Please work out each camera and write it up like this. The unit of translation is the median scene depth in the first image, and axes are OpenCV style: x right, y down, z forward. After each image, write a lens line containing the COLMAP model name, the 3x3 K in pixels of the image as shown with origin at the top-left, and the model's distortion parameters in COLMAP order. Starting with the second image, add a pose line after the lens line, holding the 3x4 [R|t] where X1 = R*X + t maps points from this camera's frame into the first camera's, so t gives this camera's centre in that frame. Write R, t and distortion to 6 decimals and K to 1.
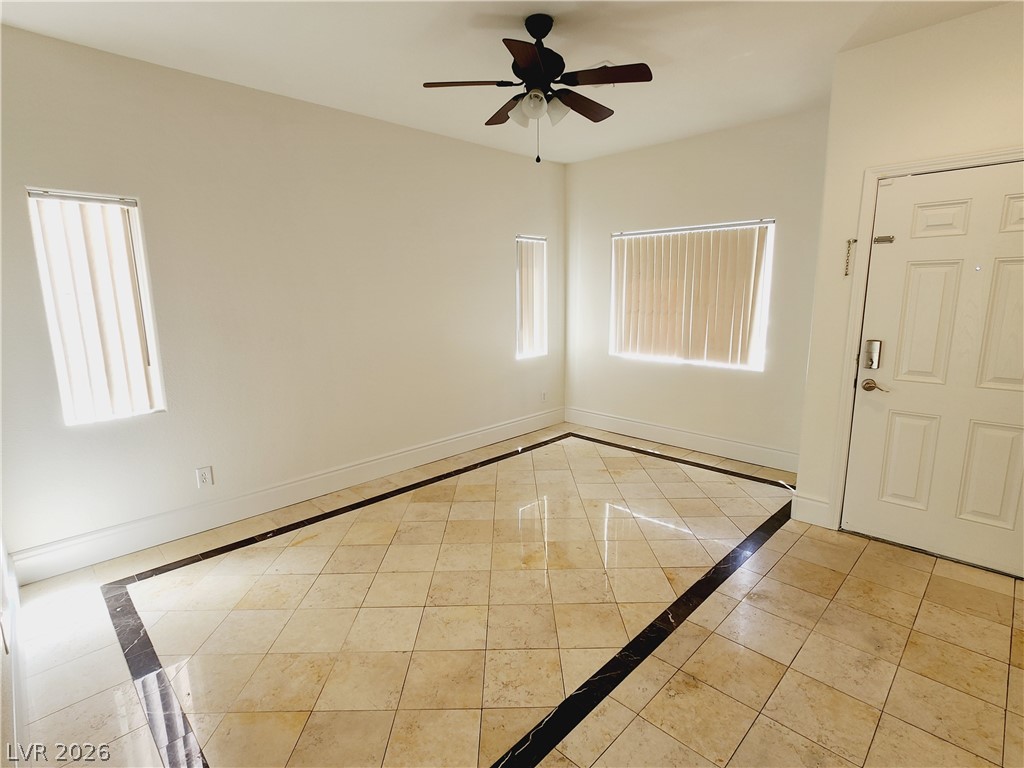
lens RADIAL K [[510.4, 0, 512.2], [0, 510.4, 384.1], [0, 0, 1]] dist [-0.009006, 0.004807]
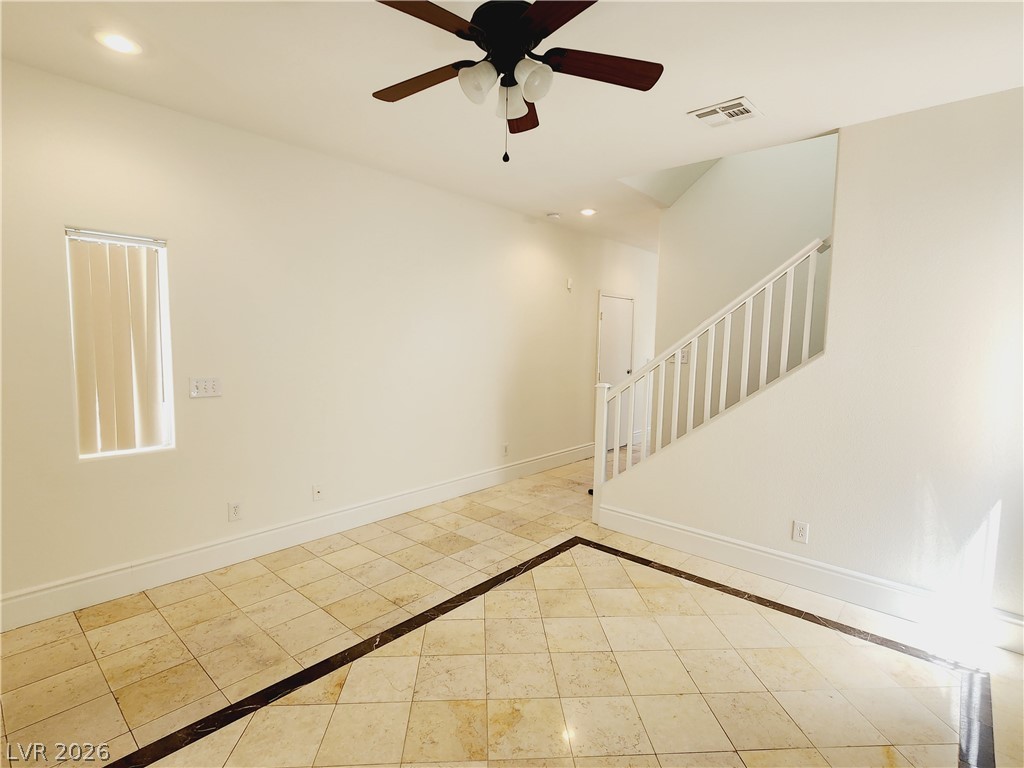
lens RADIAL K [[510.4, 0, 512.1], [0, 510.4, 383.2], [0, 0, 1]] dist [-0.009006, 0.004807]
pose [[-0.998306, -0.004271, -0.058017, 0.098805], [-0.020038, 0.961518, 0.274011, -0.394955], [0.054615, 0.274710, -0.959975, 2.047840]]
